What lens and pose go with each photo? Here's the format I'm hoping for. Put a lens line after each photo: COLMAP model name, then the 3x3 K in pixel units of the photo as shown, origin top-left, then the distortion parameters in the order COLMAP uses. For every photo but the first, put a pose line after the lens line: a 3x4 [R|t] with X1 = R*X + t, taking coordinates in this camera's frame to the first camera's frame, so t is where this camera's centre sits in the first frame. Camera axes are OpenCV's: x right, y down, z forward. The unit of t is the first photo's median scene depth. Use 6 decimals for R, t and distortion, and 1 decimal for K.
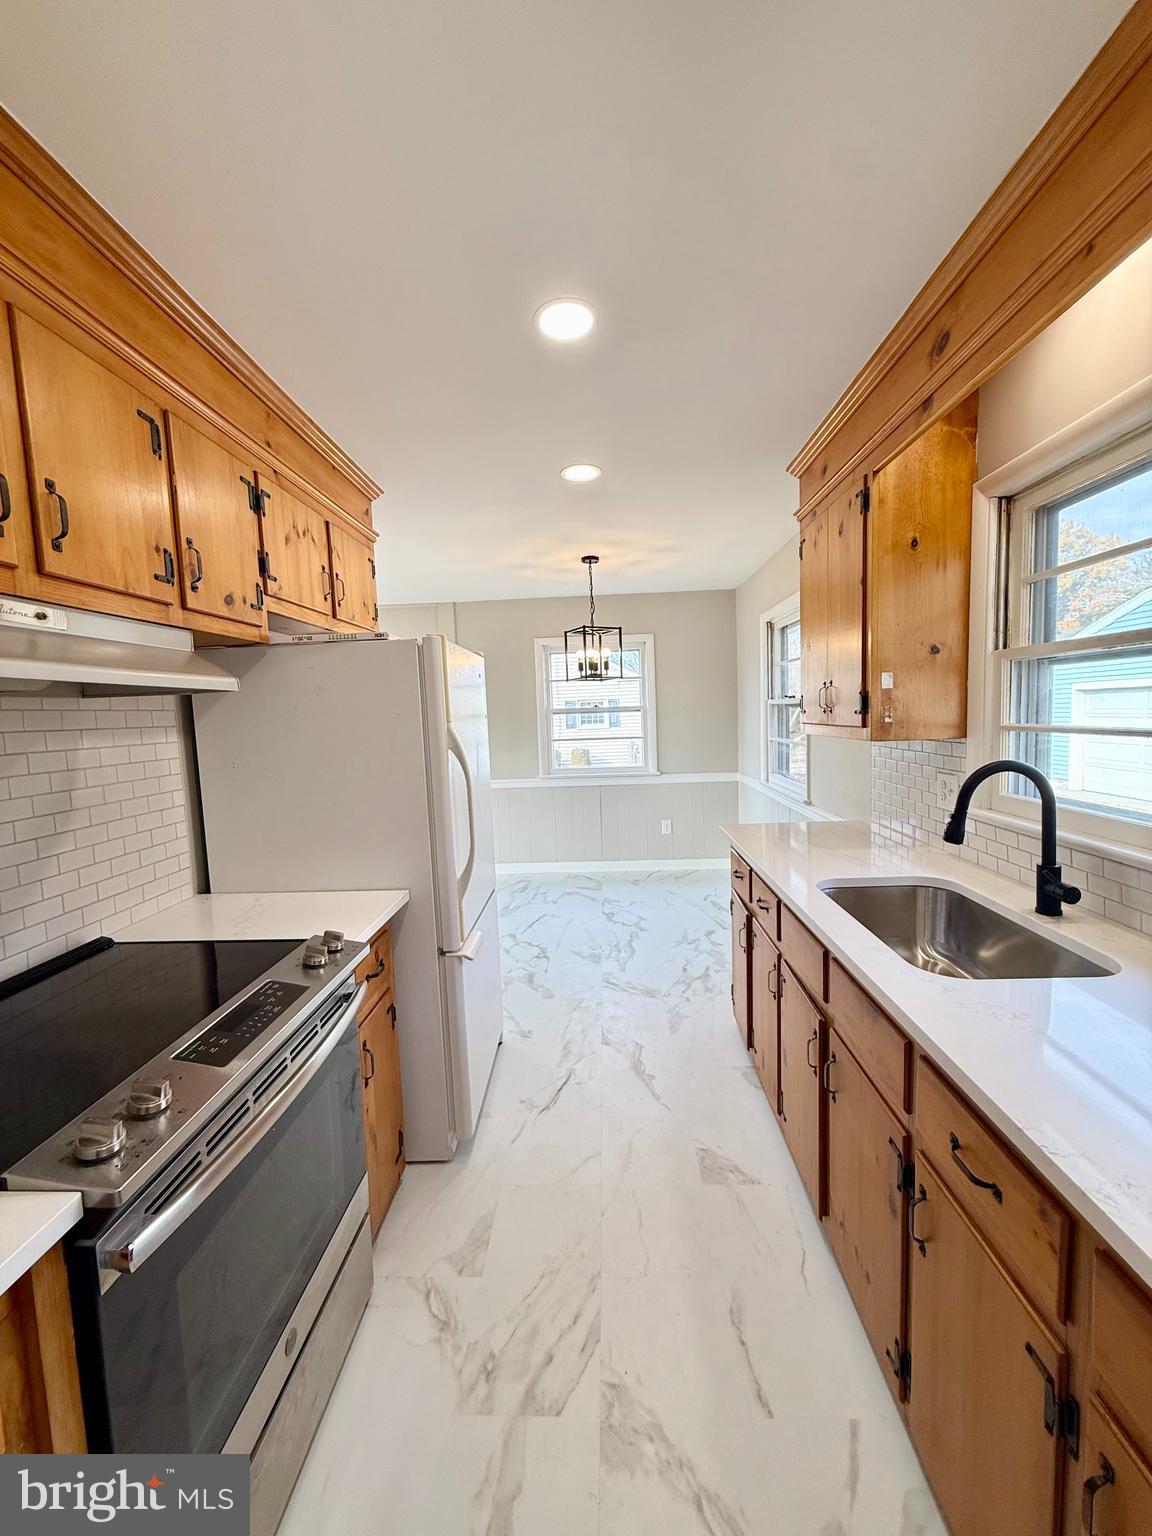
lens RADIAL K [[610.4, 0, 575.3], [0, 610.4, 766.1], [0, 0, 1]] dist [-0.000020, 0.000340]
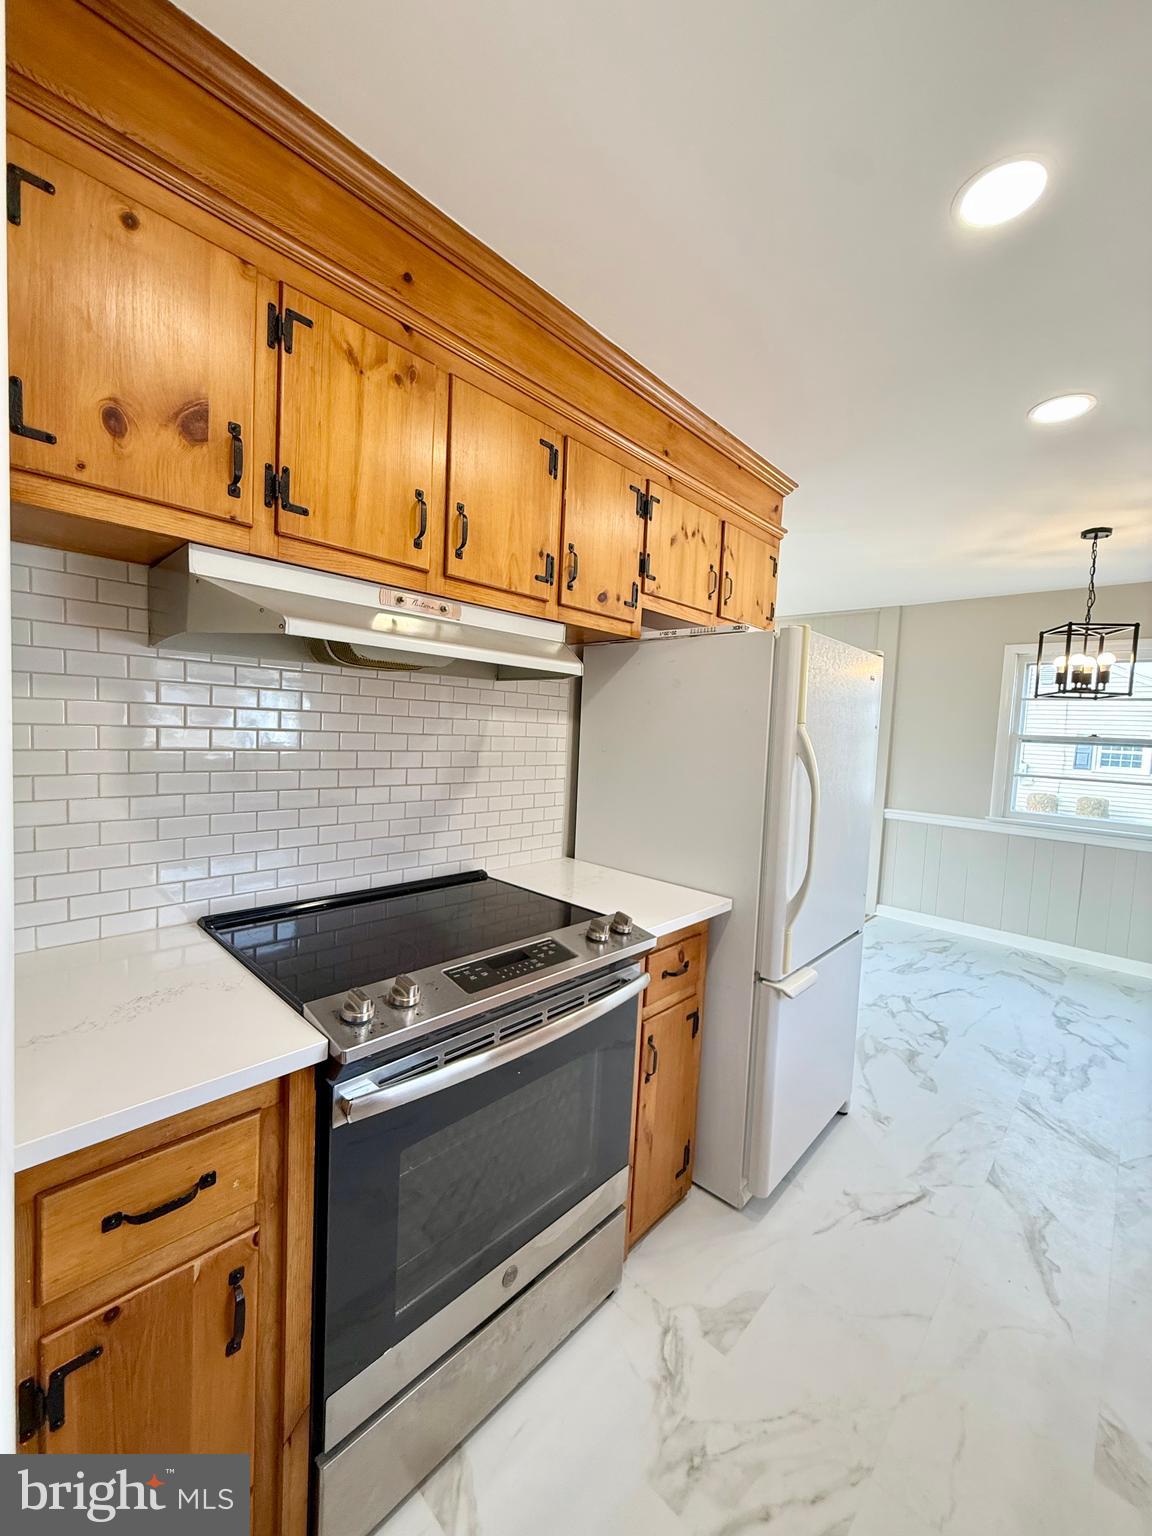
lens RADIAL K [[610.4, 0, 575.3], [0, 610.4, 766.1], [0, 0, 1]] dist [-0.000020, 0.000340]
pose [[0.752729, 0.113451, -0.648481, 0.133825], [-0.131508, 0.991098, 0.020742, 0.013969], [0.645061, 0.069667, 0.760948, 0.126535]]
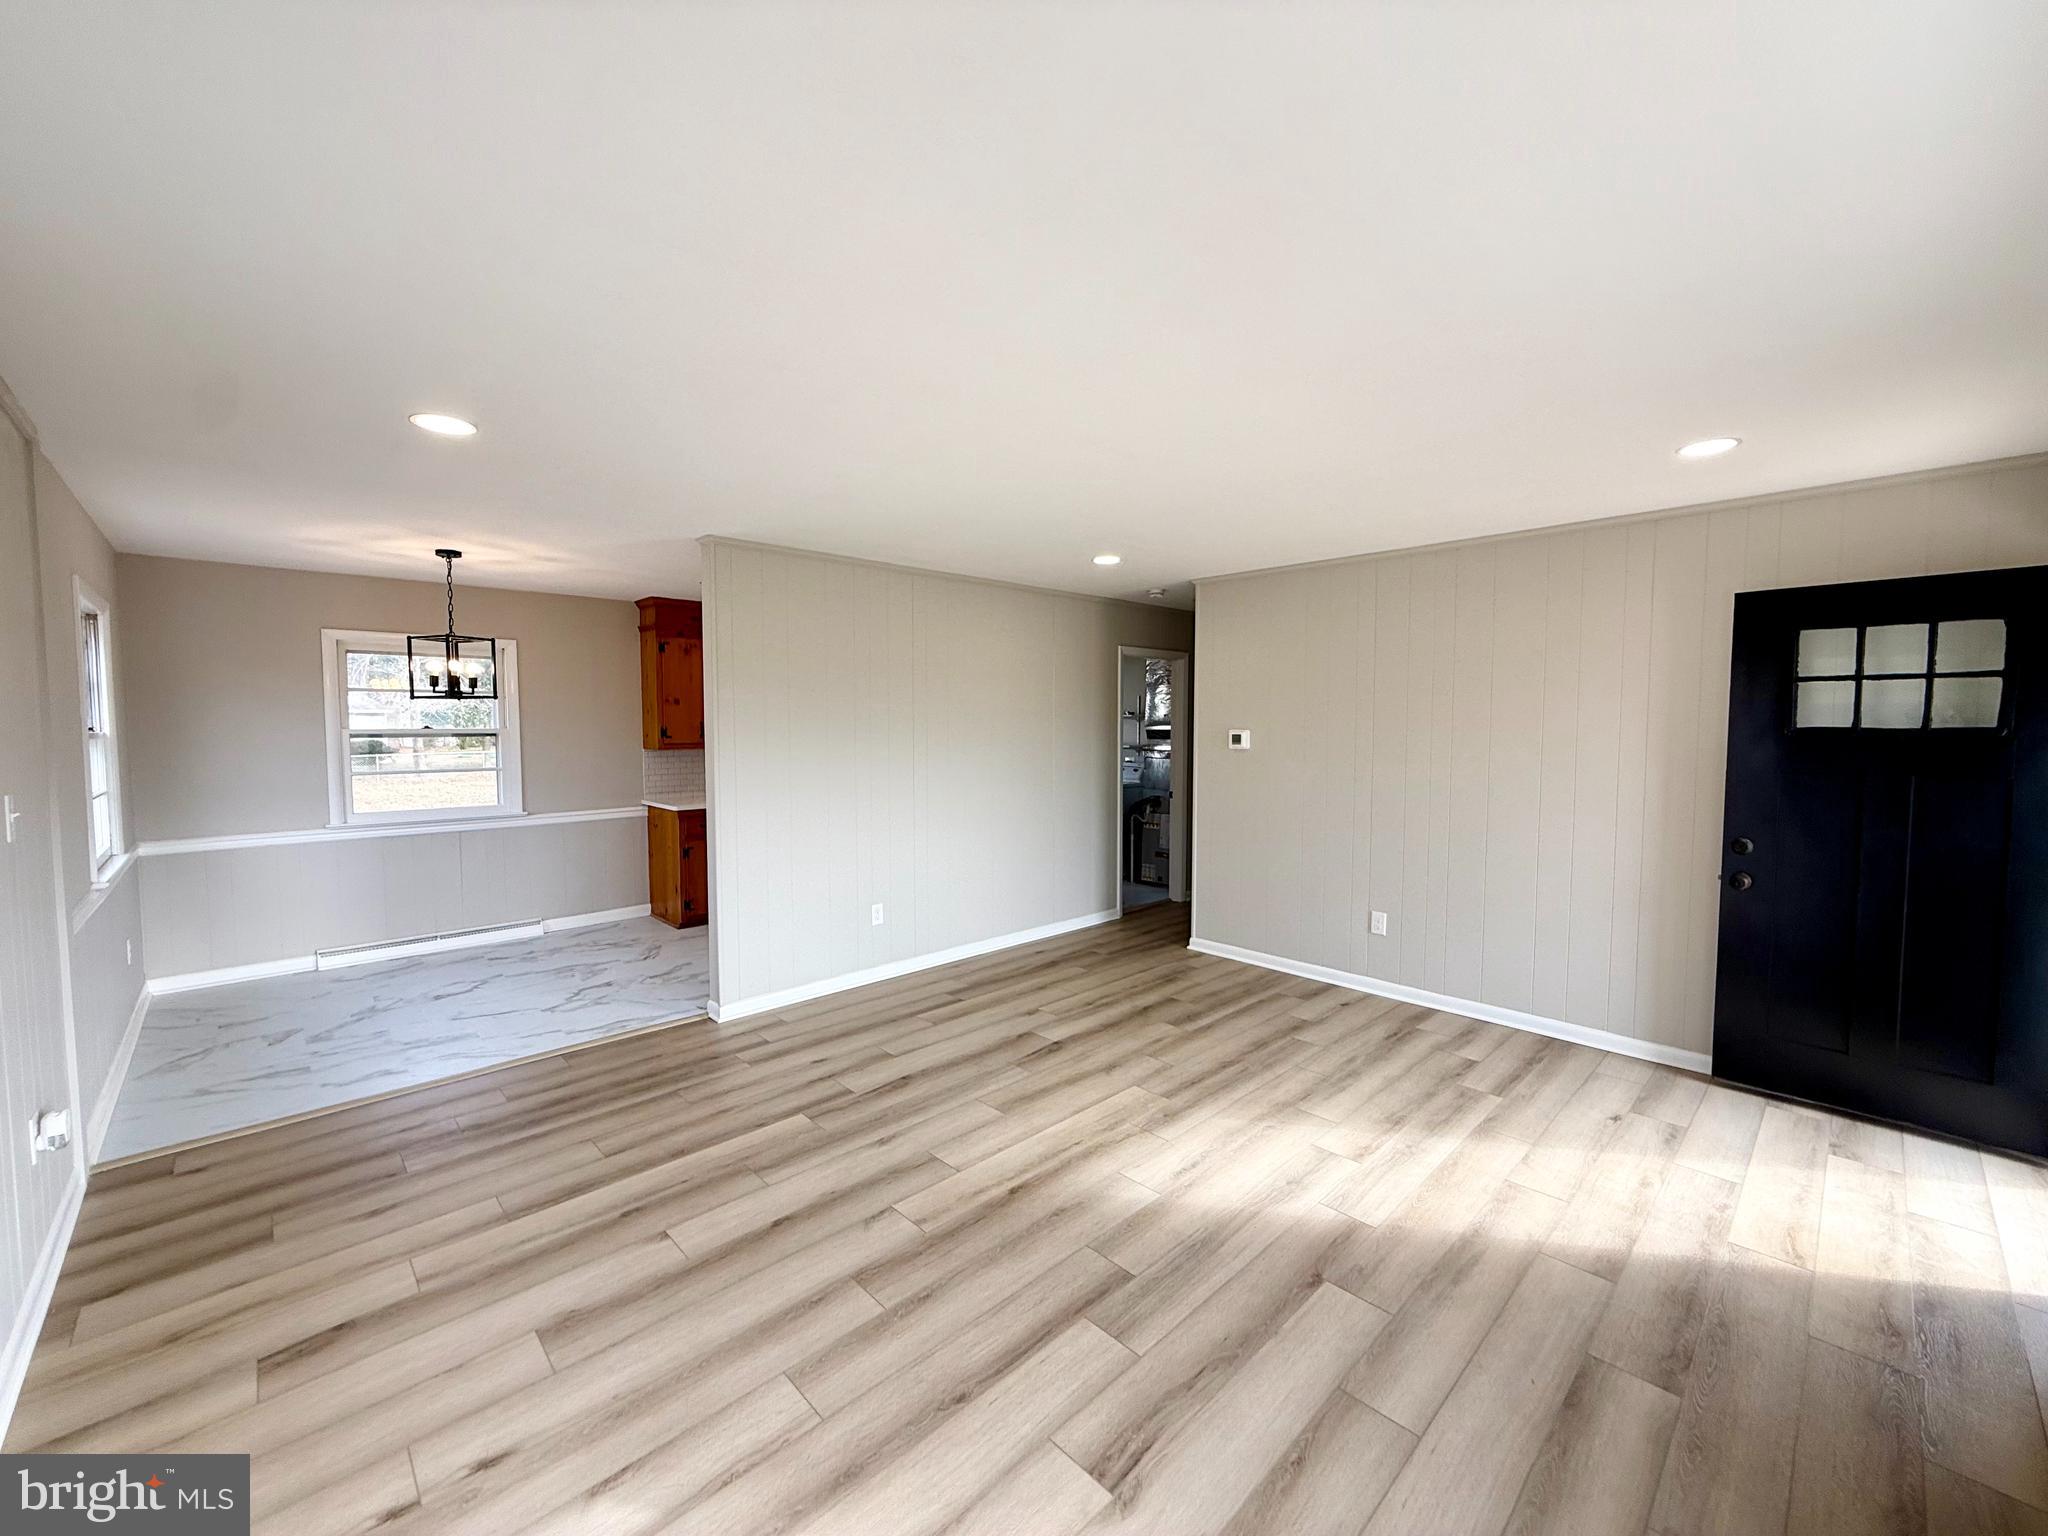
lens RADIAL K [[813.9, 0, 1024.0], [0, 813.9, 768.0], [0, 0, 1]] dist [-0.000020, 0.000340]
pose [[-0.724506, -0.001328, 0.689267, -2.880530], [0.088346, 0.991571, 0.094772, -0.190455], [-0.683583, 0.129557, -0.718282, 2.880942]]
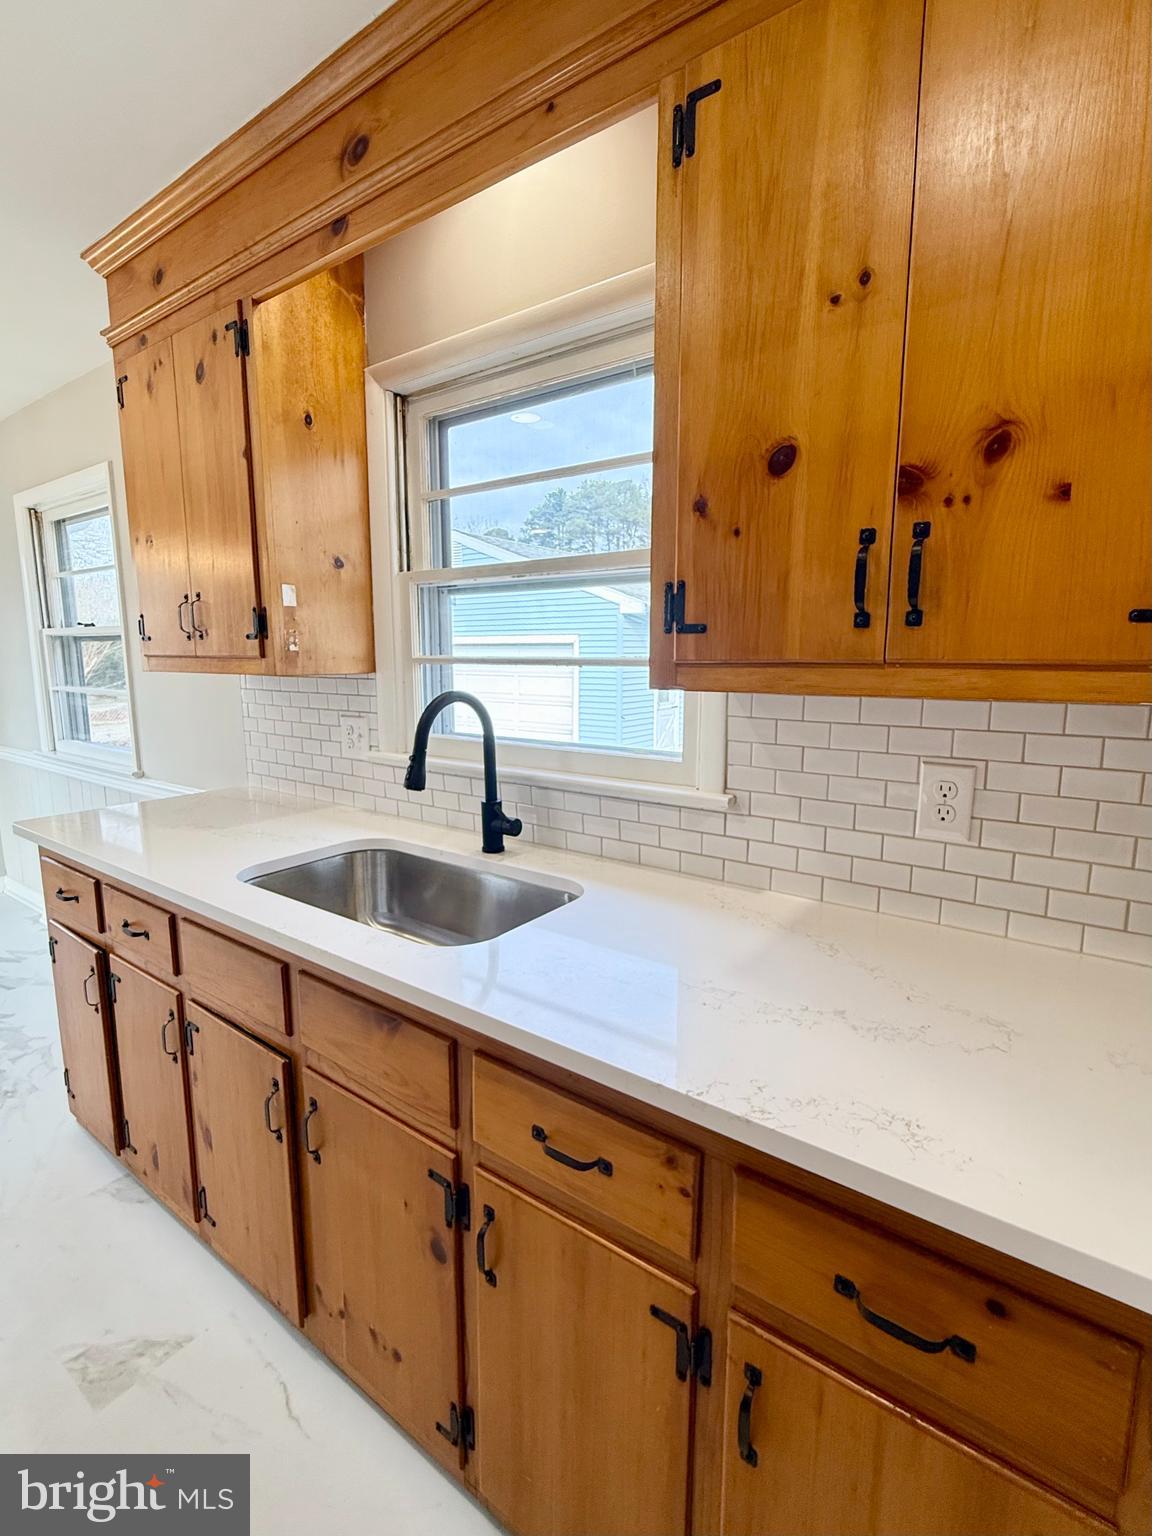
lens RADIAL K [[716.8, 0, 575.6], [0, 716.8, 765.2], [0, 0, 1]] dist [-0.000643, 0.000286]
pose [[0.550512, -0.092748, 0.829659, -0.059248], [0.052918, 0.995688, 0.076196, 0.023480], [-0.833148, 0.001957, 0.553046, 0.222789]]
